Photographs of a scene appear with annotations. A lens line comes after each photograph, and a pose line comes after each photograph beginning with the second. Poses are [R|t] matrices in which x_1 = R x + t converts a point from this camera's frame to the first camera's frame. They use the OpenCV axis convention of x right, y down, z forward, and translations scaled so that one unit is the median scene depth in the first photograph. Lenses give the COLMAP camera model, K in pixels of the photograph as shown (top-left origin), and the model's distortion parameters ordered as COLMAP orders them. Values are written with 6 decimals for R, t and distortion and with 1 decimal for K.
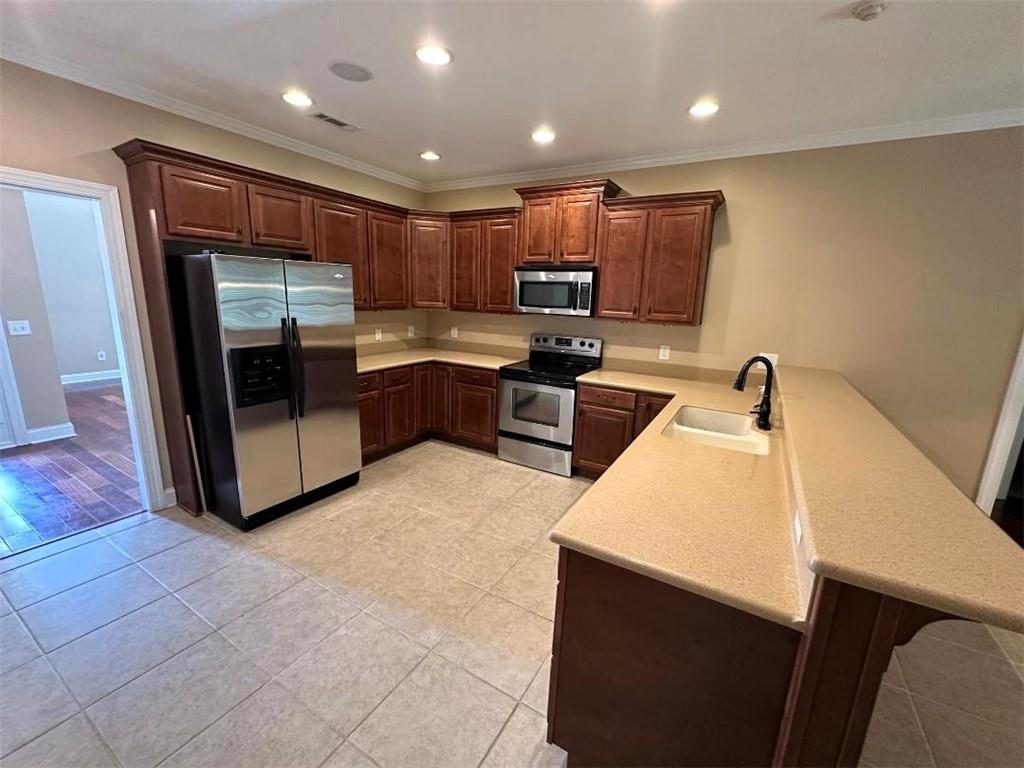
lens RADIAL K [[421.4, 0, 511.8], [0, 421.4, 384.3], [0, 0, 1]] dist [-0.000291, -0.000212]
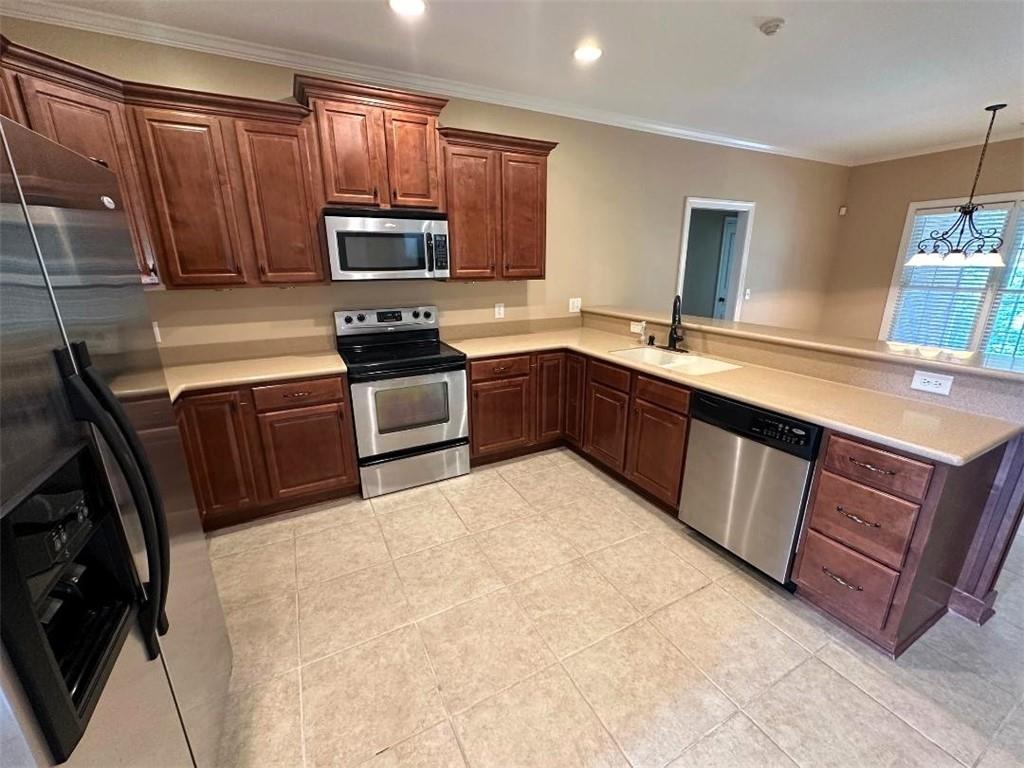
lens RADIAL K [[421.4, 0, 519.7], [0, 421.4, 382.2], [0, 0, 1]] dist [-0.000291, -0.000212]
pose [[0.521229, -0.268679, 0.810020, -0.438548], [0.202625, 0.960969, 0.188364, -0.090389], [-0.829014, 0.065950, 0.555326, 0.436207]]
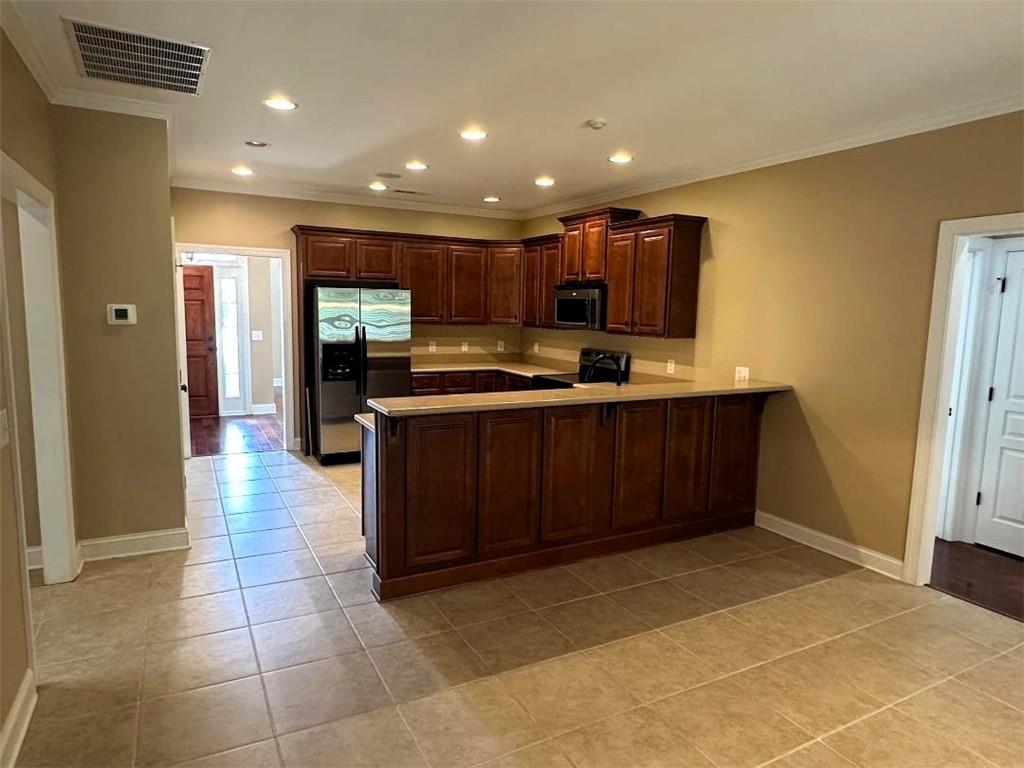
lens RADIAL K [[635.6, 0, 514.8], [0, 635.6, 386.9], [0, 0, 1]] dist [-0.009826, 0.000088]
pose [[0.854538, 0.052646, -0.516714, 0.824604], [-0.105787, 0.991638, -0.073914, 0.122197], [0.508502, 0.117824, 0.852961, -0.460002]]
